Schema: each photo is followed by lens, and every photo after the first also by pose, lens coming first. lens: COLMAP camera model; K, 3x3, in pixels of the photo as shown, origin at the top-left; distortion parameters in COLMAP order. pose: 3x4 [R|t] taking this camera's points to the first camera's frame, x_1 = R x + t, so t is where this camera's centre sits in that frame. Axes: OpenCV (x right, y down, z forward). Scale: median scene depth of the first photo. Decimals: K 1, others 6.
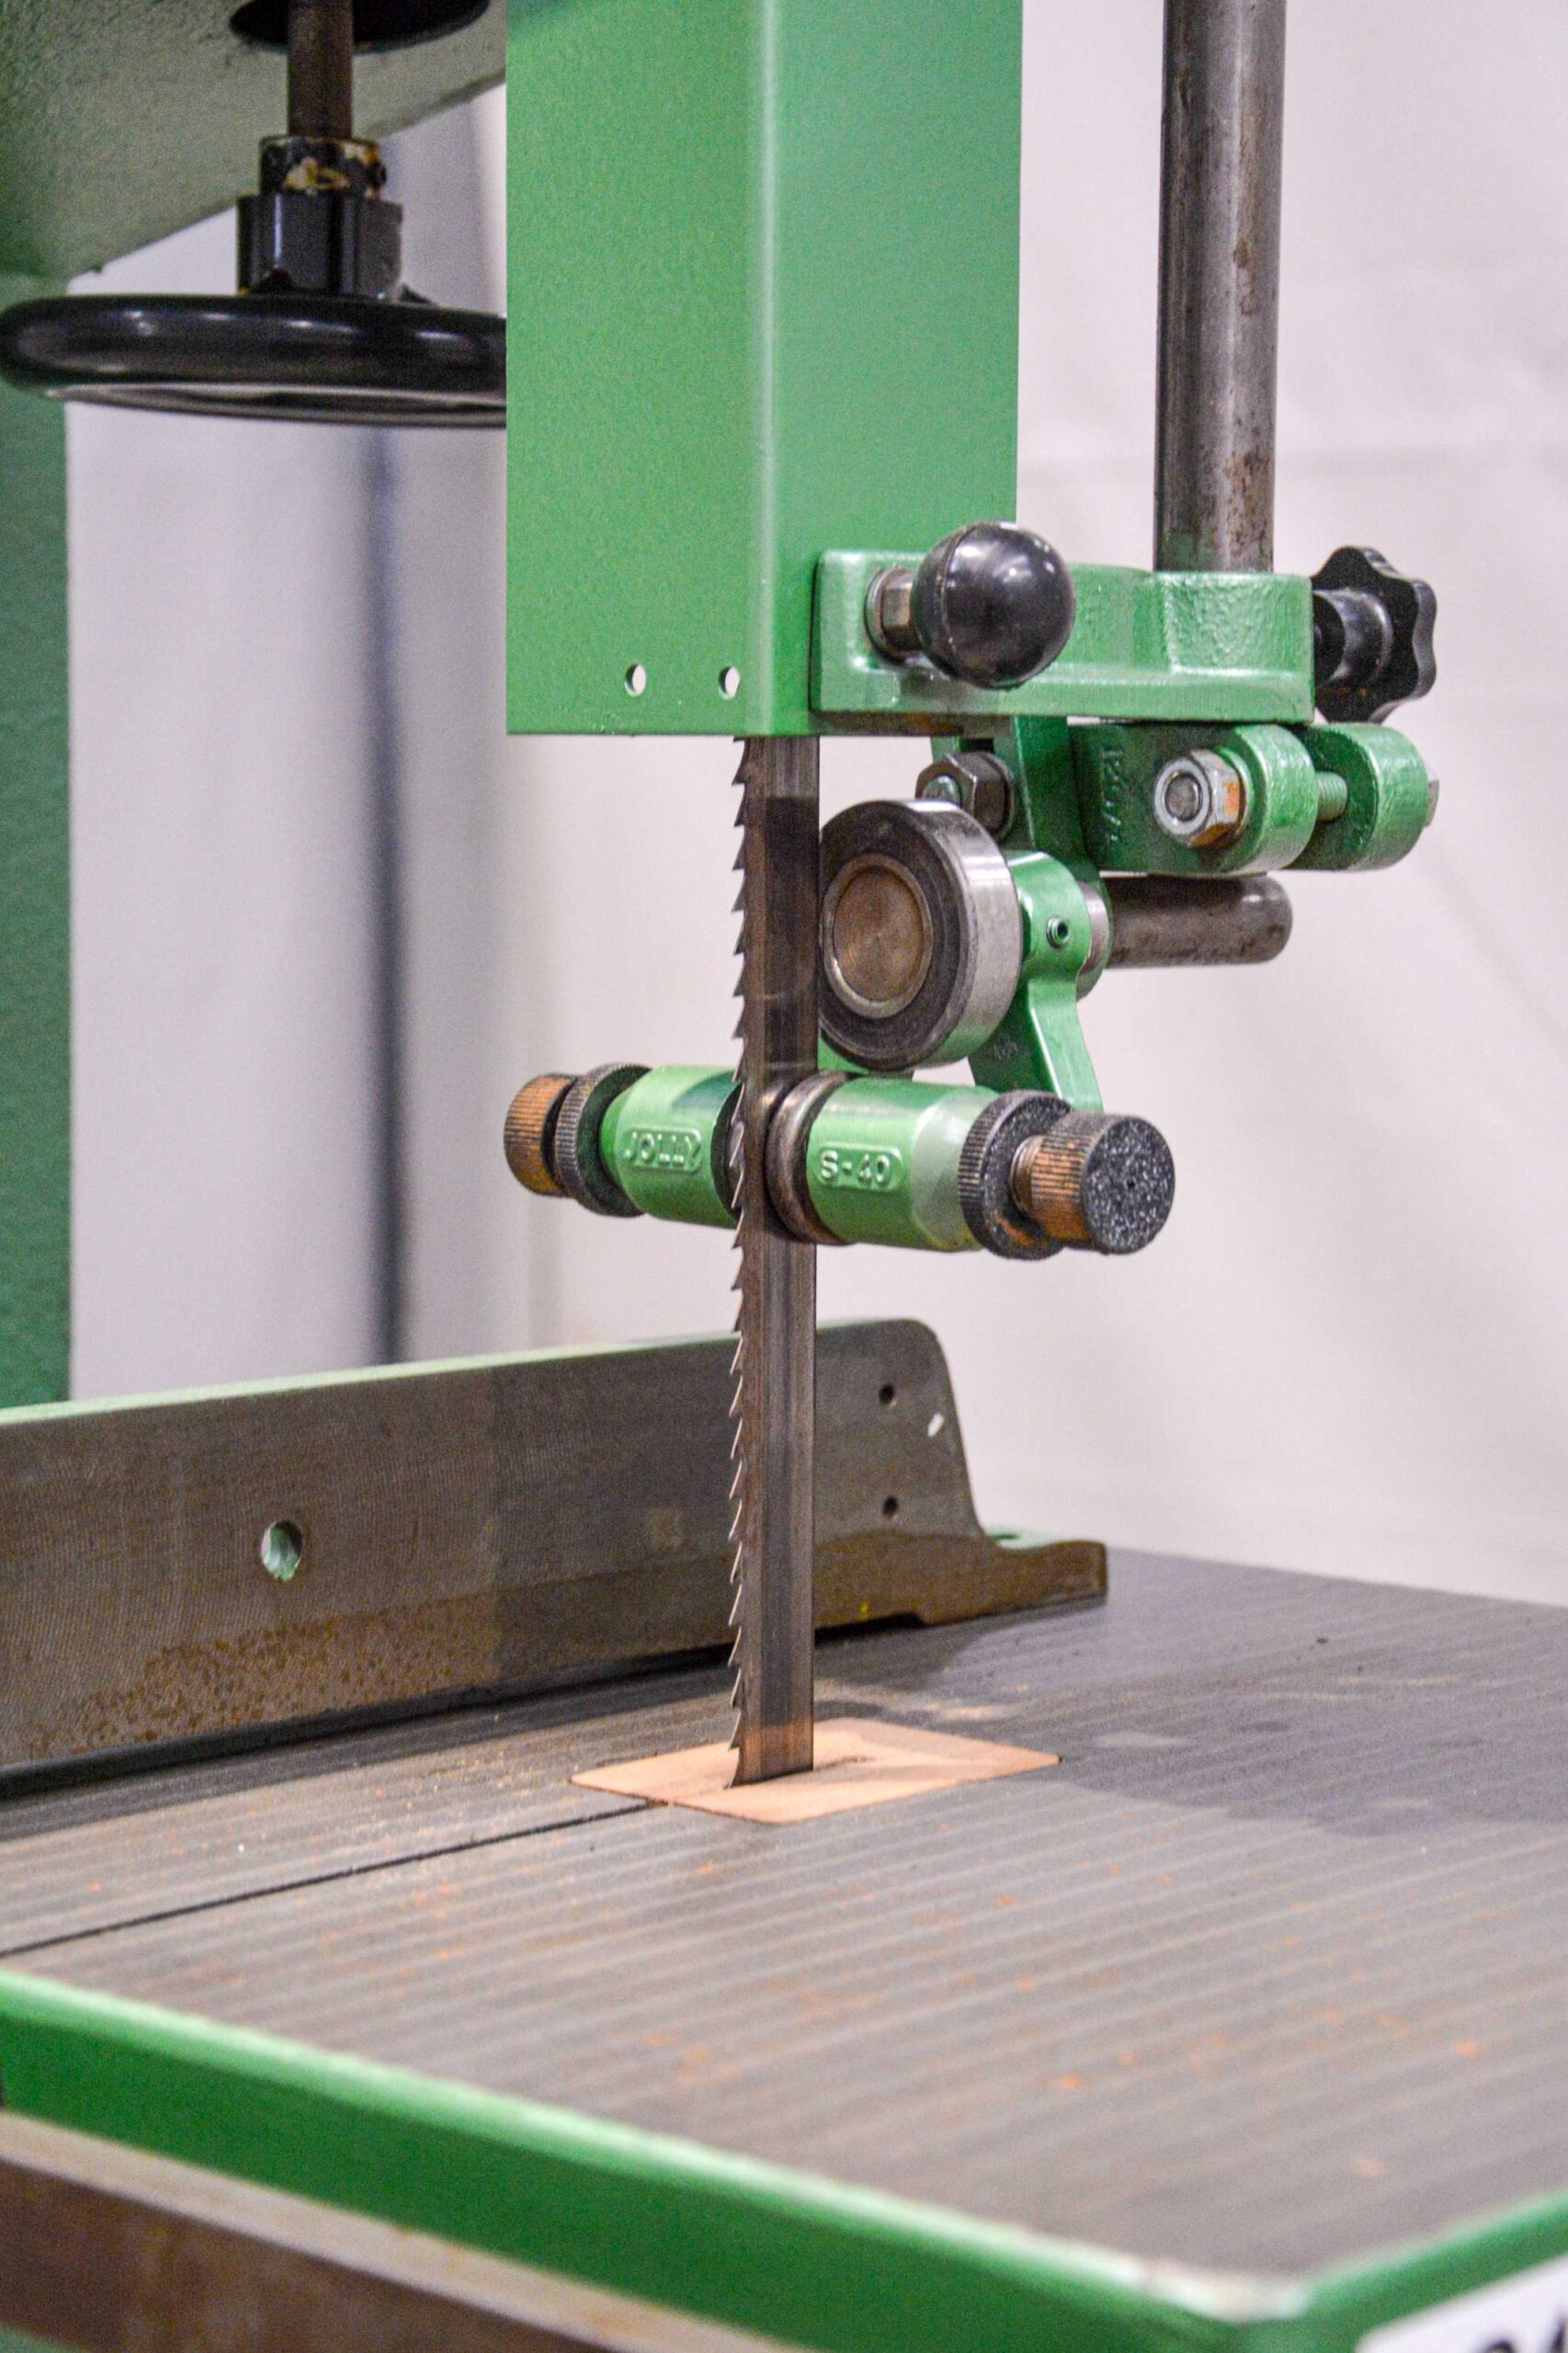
lens RADIAL K [[4960.6, 0, 784.0], [0, 4960.6, 1176.5], [0, 0, 1]] dist [0.319451, 0.382586]
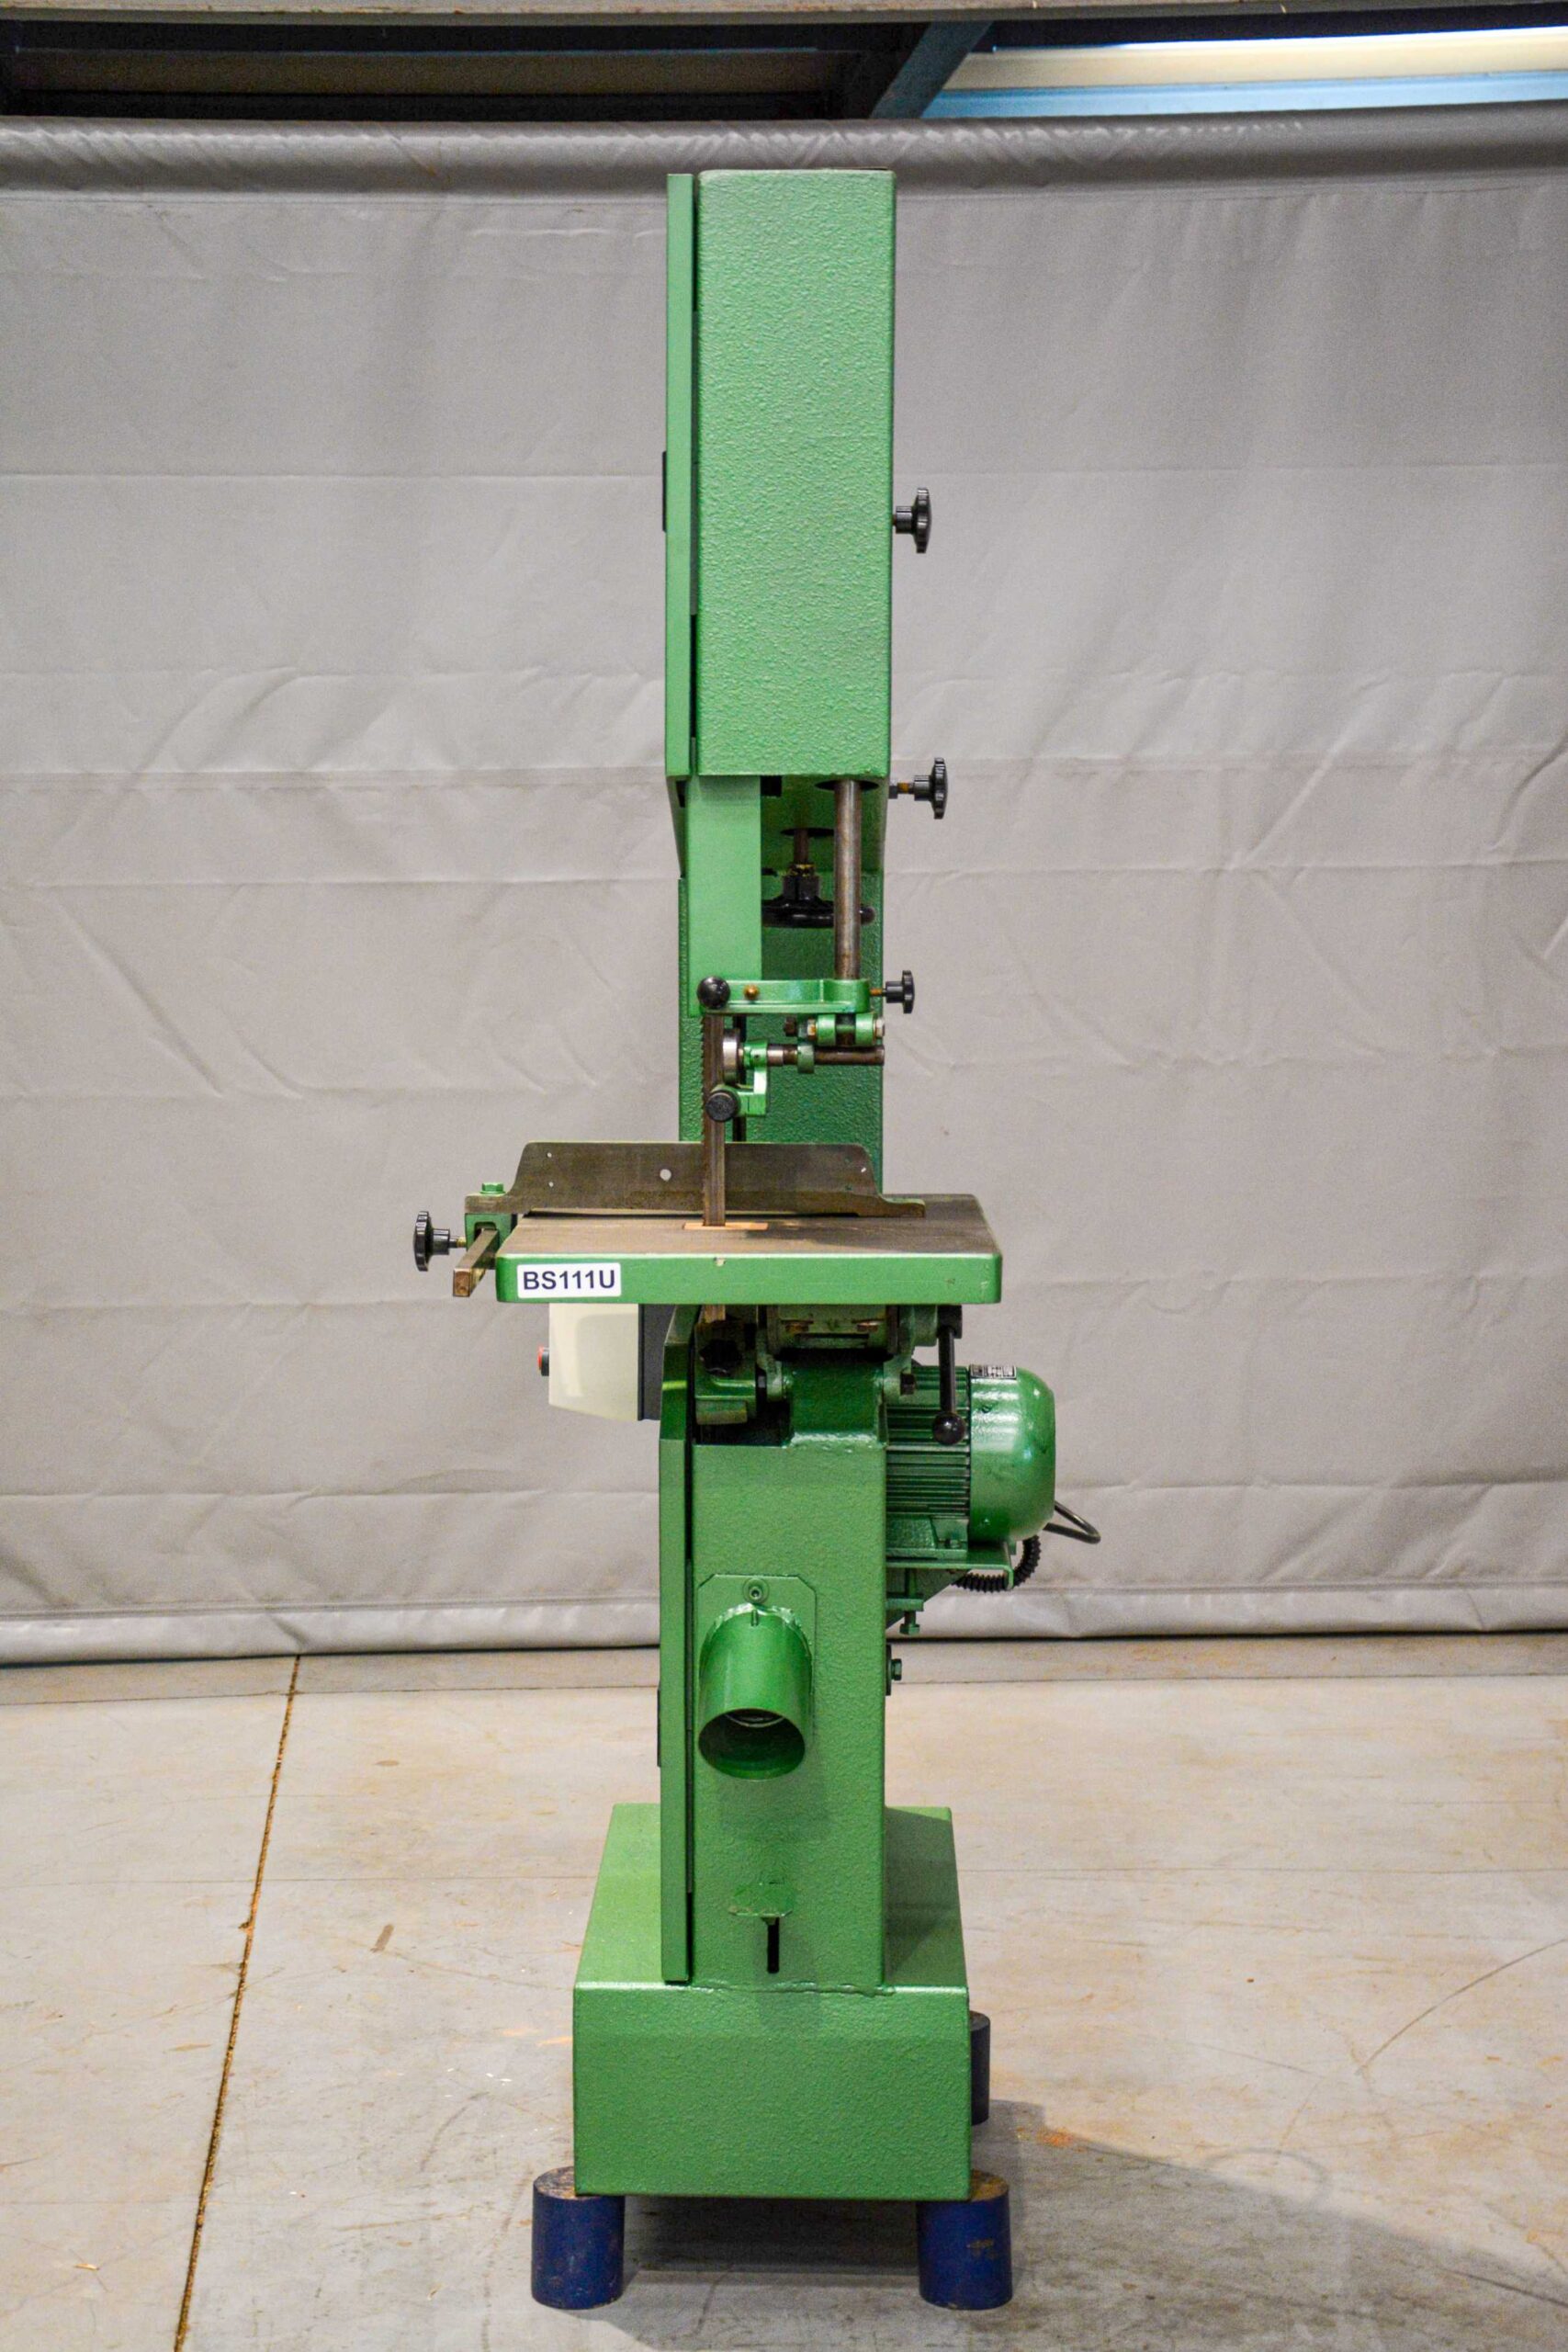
lens RADIAL K [[4195.1, 0, 621.3], [0, 4195.1, 1158.9], [0, 0, 1]] dist [0.327218, -0.214728]
pose [[0.660383, 0.067646, -0.747876, 2.969404], [-0.058280, 0.997547, 0.038767, -0.099157], [0.748664, 0.017985, 0.662705, -1.770956]]
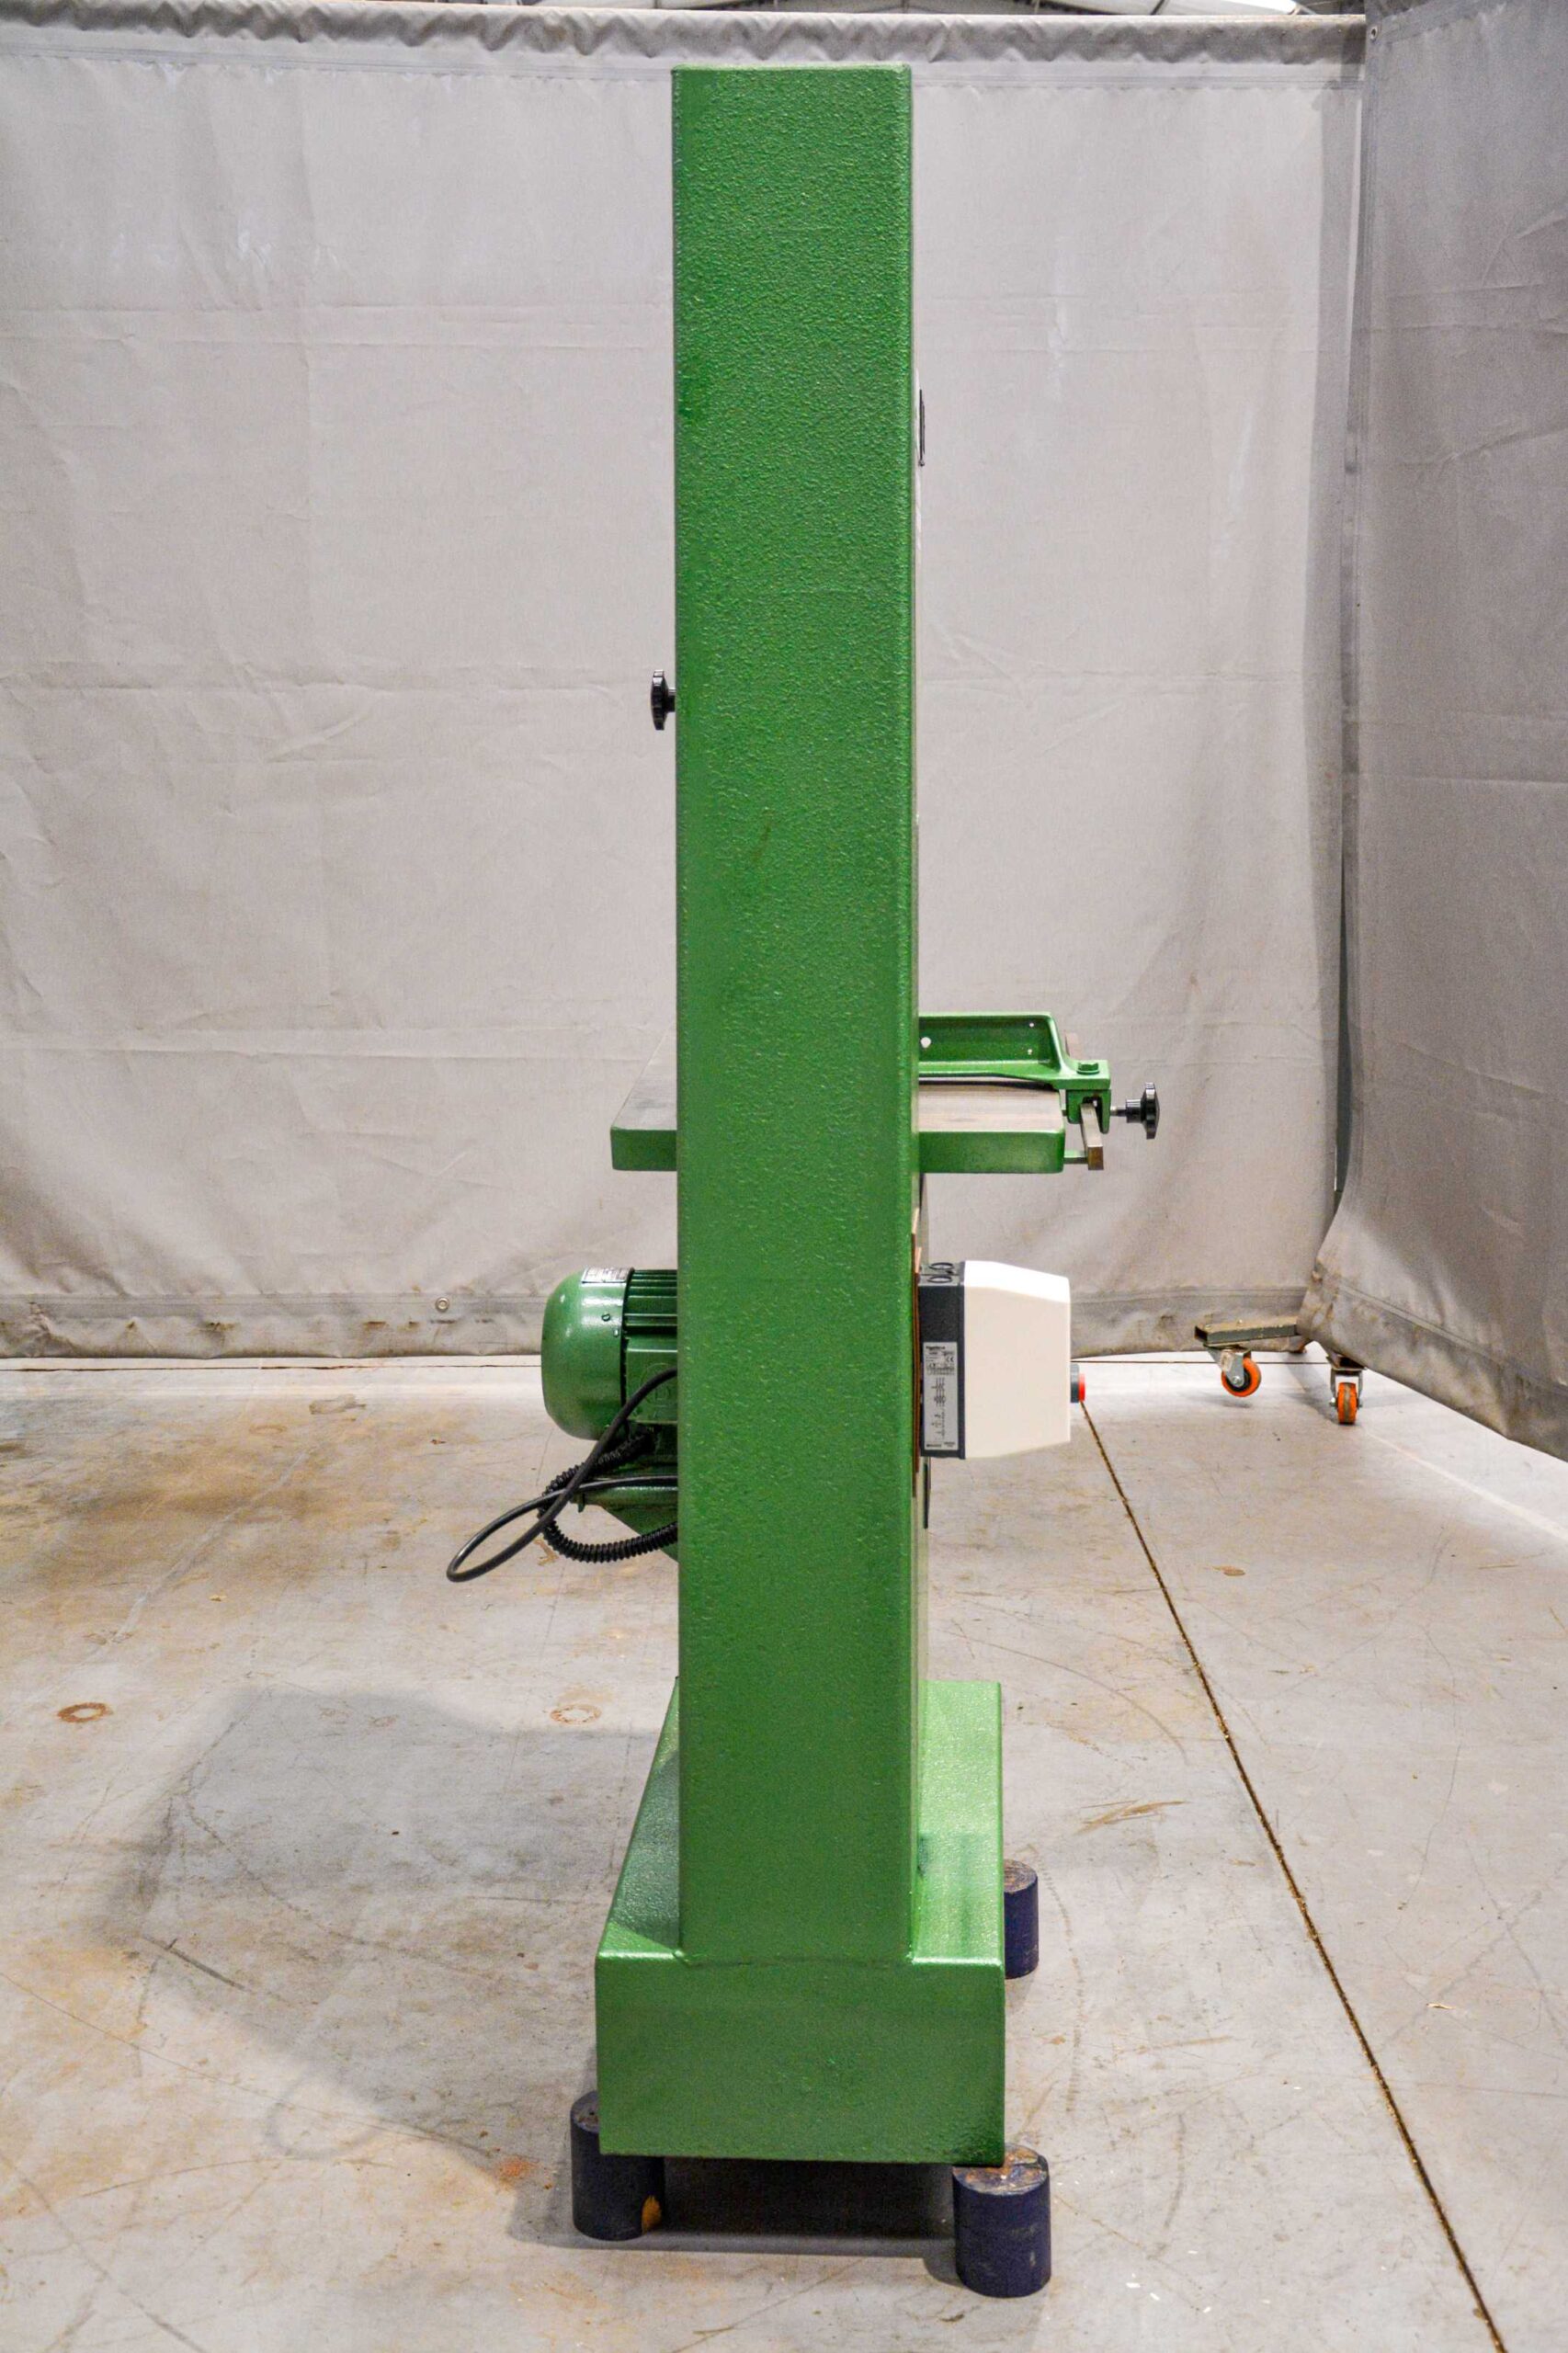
lens RADIAL K [[2852.8, 0, 850.2], [0, 2852.8, 1058.0], [0, 0, 1]] dist [0.082999, -0.030344]
pose [[-0.665292, -0.130423, 0.735103, -2.341690], [0.060325, 0.972013, 0.227052, -0.620489], [-0.744142, 0.195401, -0.638804, 3.069804]]
